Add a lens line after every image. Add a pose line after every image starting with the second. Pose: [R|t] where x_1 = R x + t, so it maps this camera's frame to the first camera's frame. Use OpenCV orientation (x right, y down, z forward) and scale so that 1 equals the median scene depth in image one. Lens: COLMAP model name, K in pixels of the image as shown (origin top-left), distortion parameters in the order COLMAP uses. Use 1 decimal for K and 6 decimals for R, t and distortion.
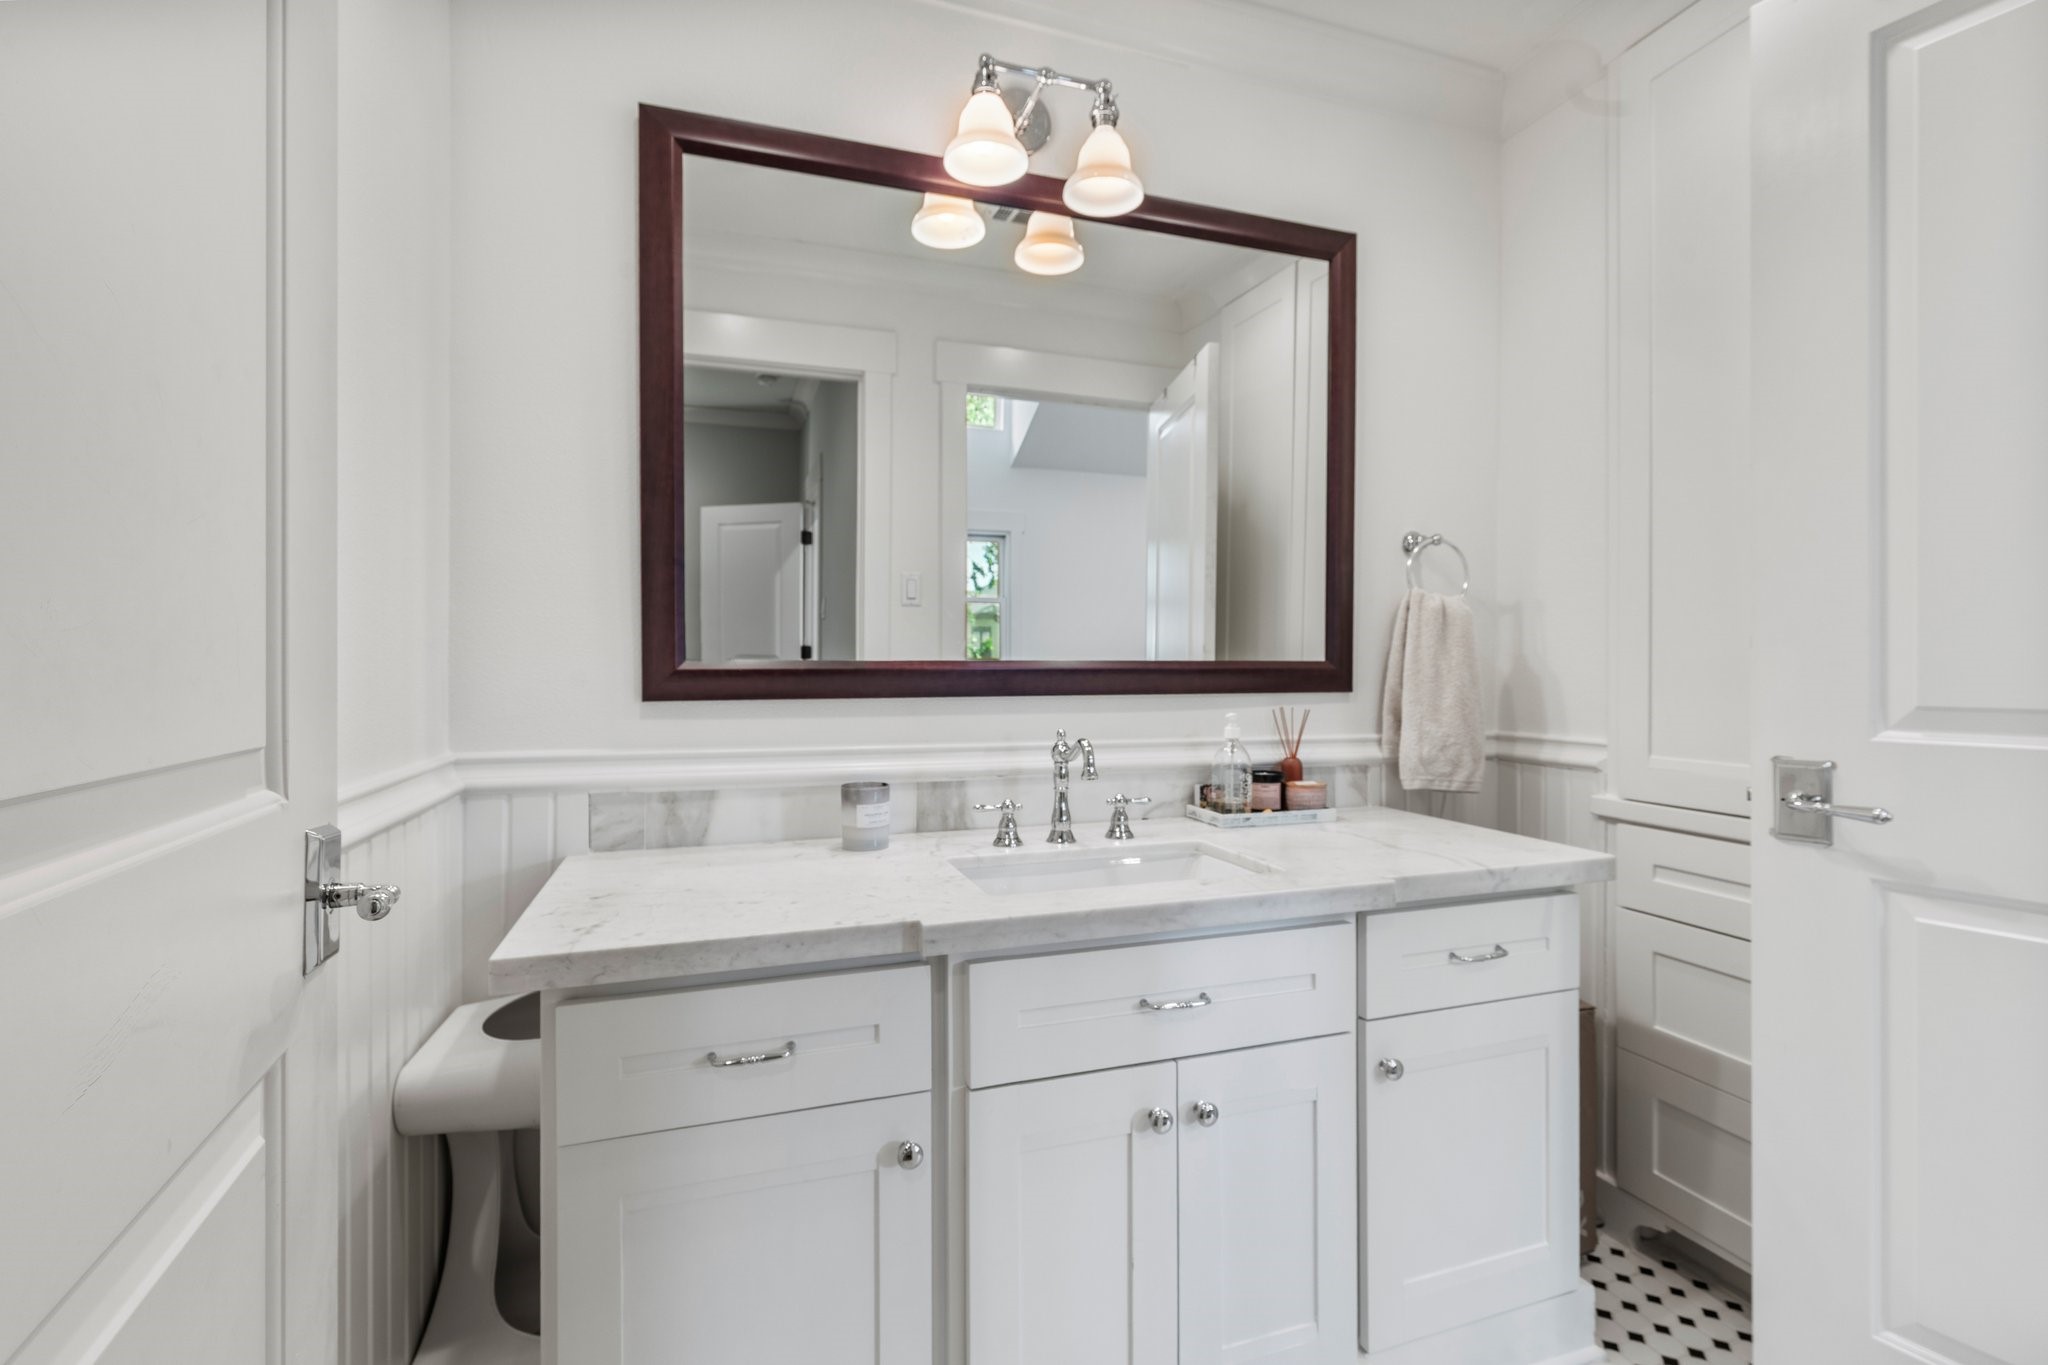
lens RADIAL K [[947.6, 0, 1029.7], [0, 947.6, 658.8], [0, 0, 1]] dist [0.011750, 0.000017]
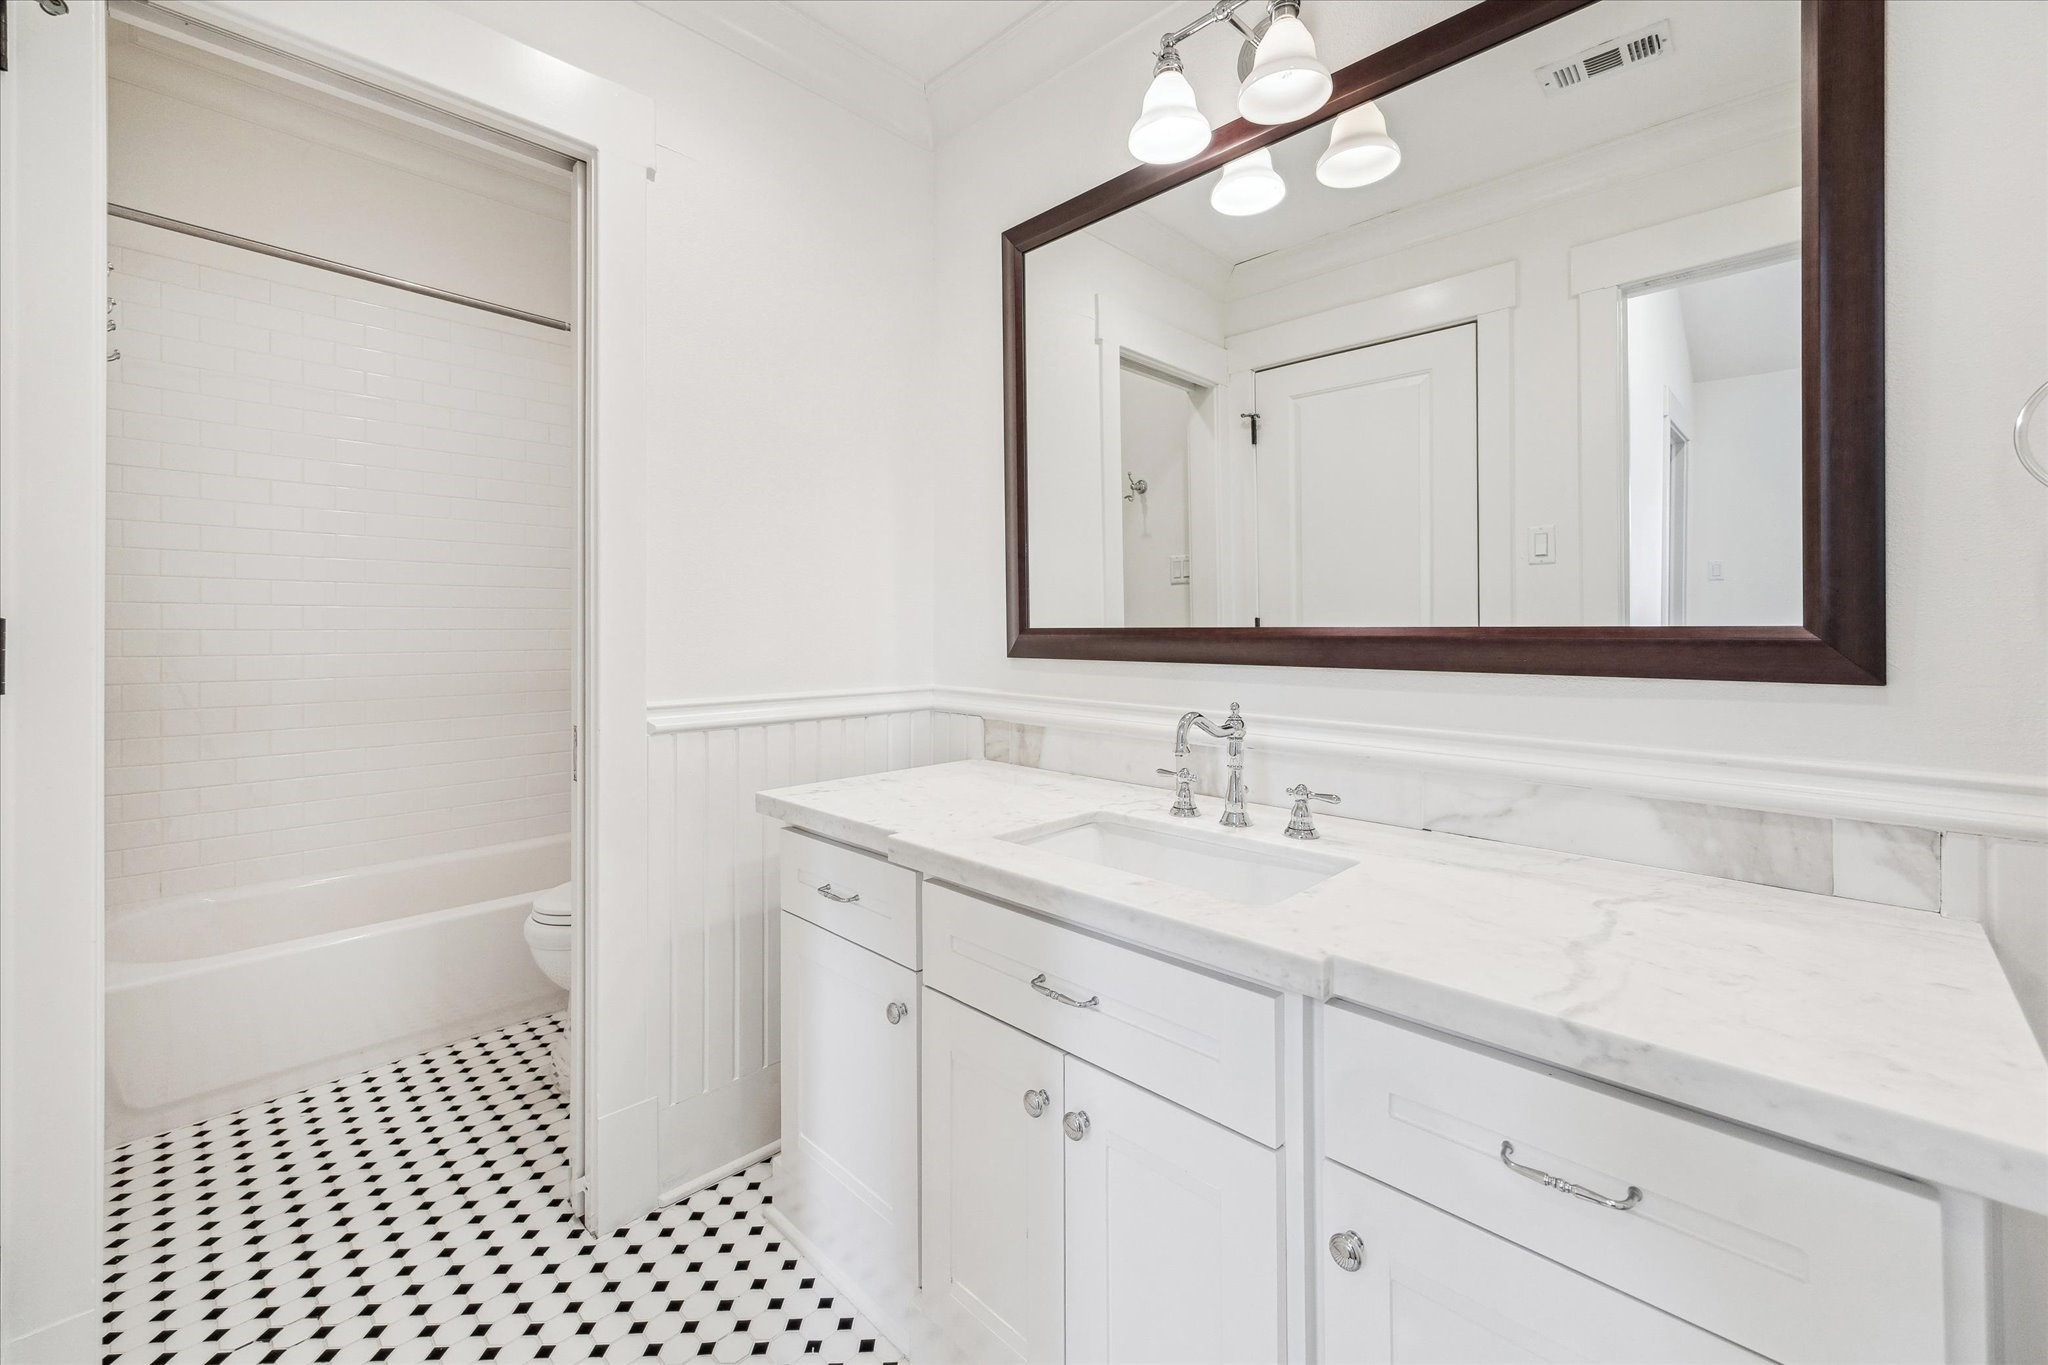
lens RADIAL K [[828.7, 0, 1028.3], [0, 828.7, 626.4], [0, 0, 1]] dist [0.001077, -0.000092]
pose [[0.449622, -0.002918, -0.893214, 0.679552], [0.003404, 0.999993, -0.001553, 0.001857], [0.893213, -0.002342, 0.449629, 0.470857]]
